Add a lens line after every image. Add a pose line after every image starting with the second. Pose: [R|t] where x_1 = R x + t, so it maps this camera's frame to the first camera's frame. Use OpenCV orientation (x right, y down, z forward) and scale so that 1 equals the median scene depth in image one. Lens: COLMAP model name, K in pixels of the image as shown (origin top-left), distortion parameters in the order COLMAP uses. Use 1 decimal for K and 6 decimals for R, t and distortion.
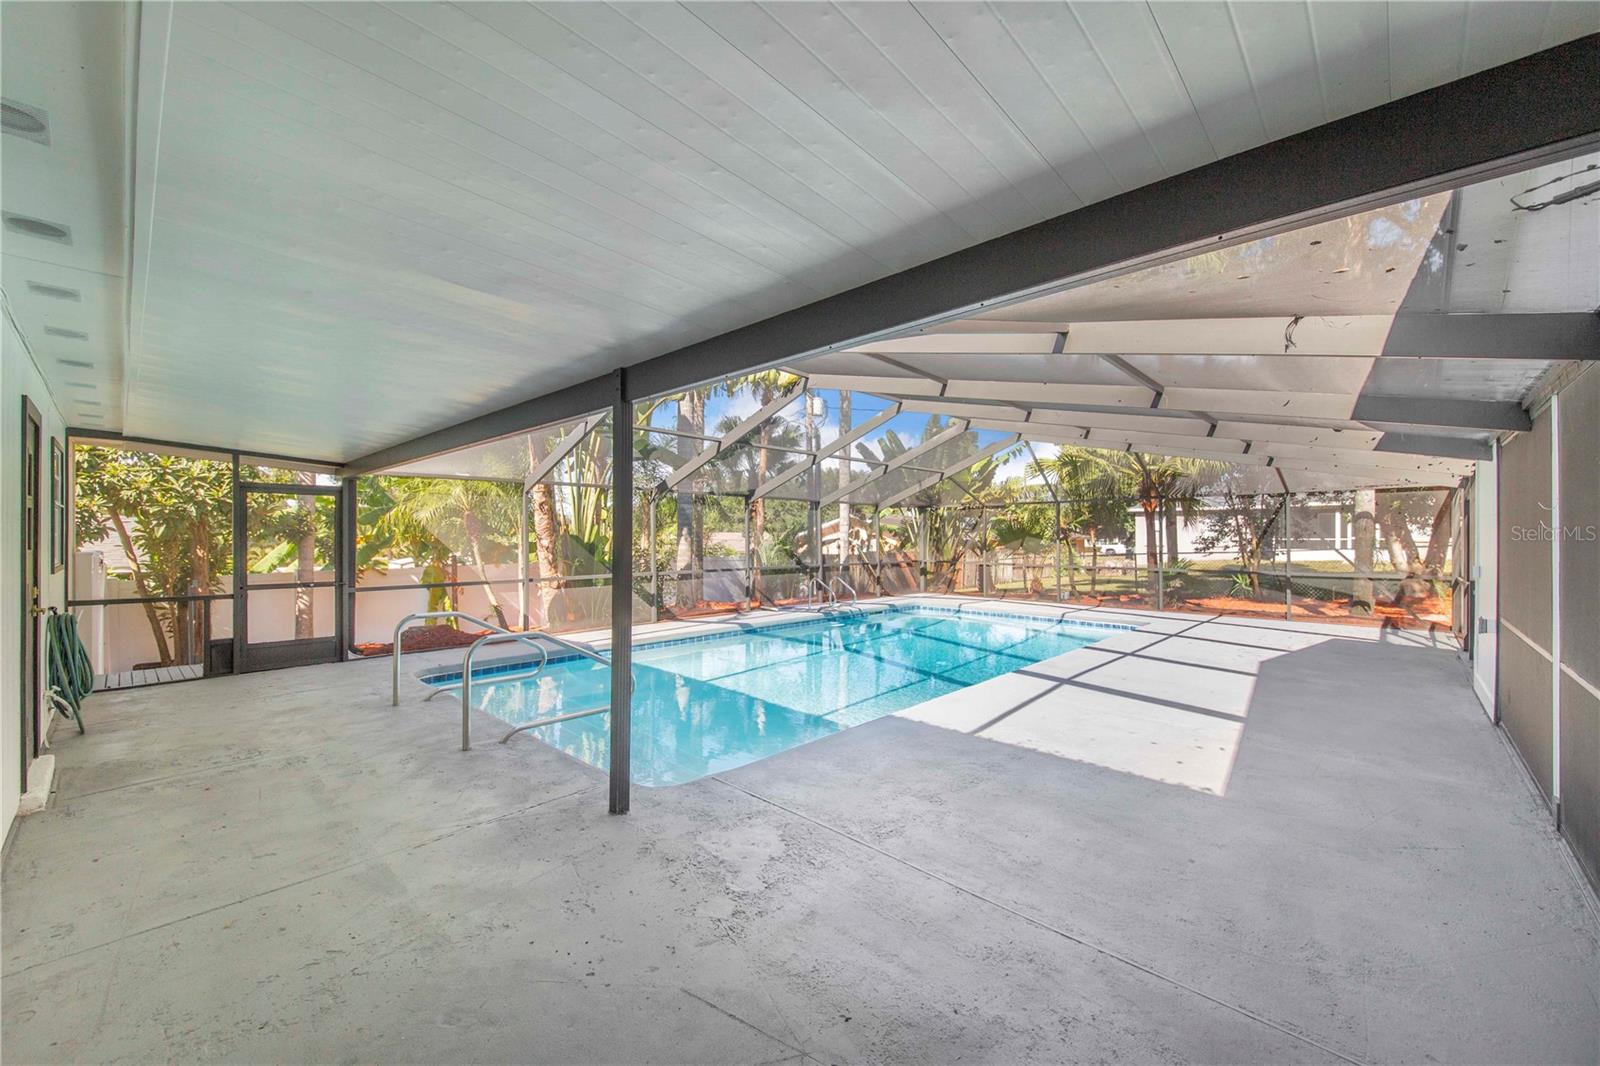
lens RADIAL K [[617.9, 0, 800.0], [0, 617.9, 533.0], [0, 0, 1]] dist [-0.014273, -0.000140]
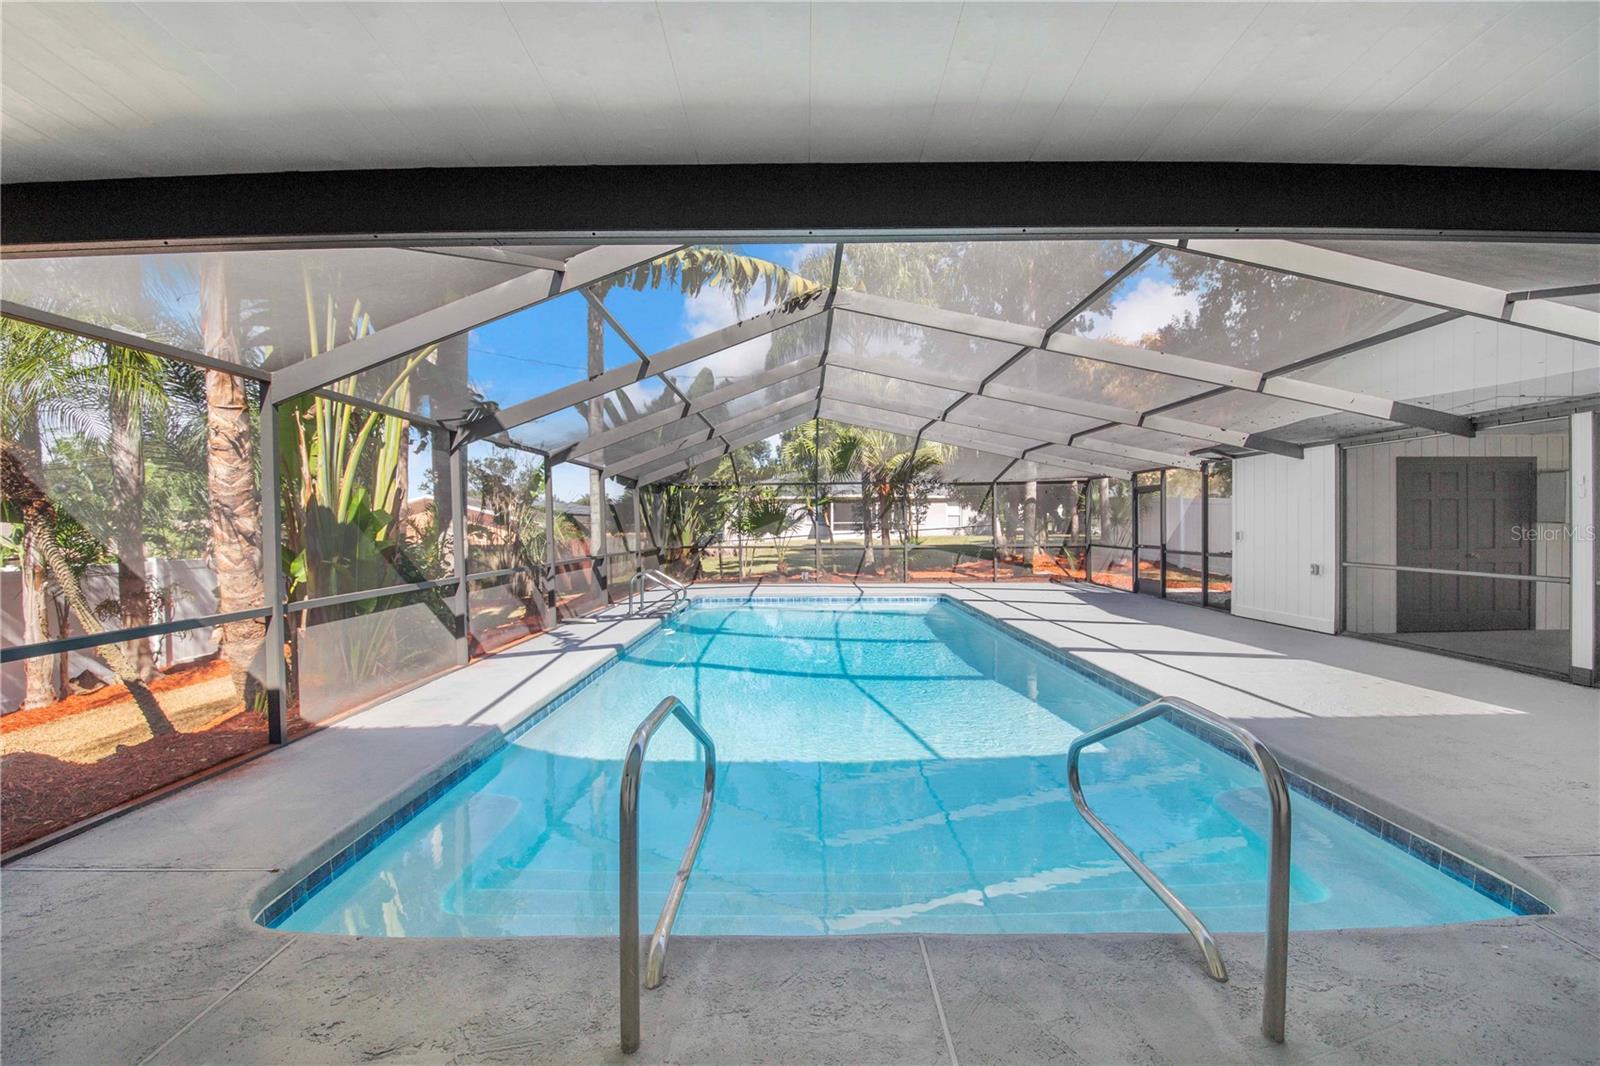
lens RADIAL K [[617.9, 0, 800.0], [0, 617.9, 533.0], [0, 0, 1]] dist [-0.014273, -0.000140]
pose [[0.720611, -0.016586, 0.693141, -0.390779], [0.004236, 0.999800, 0.019521, 0.014173], [-0.693327, -0.011131, 0.720537, 0.369974]]
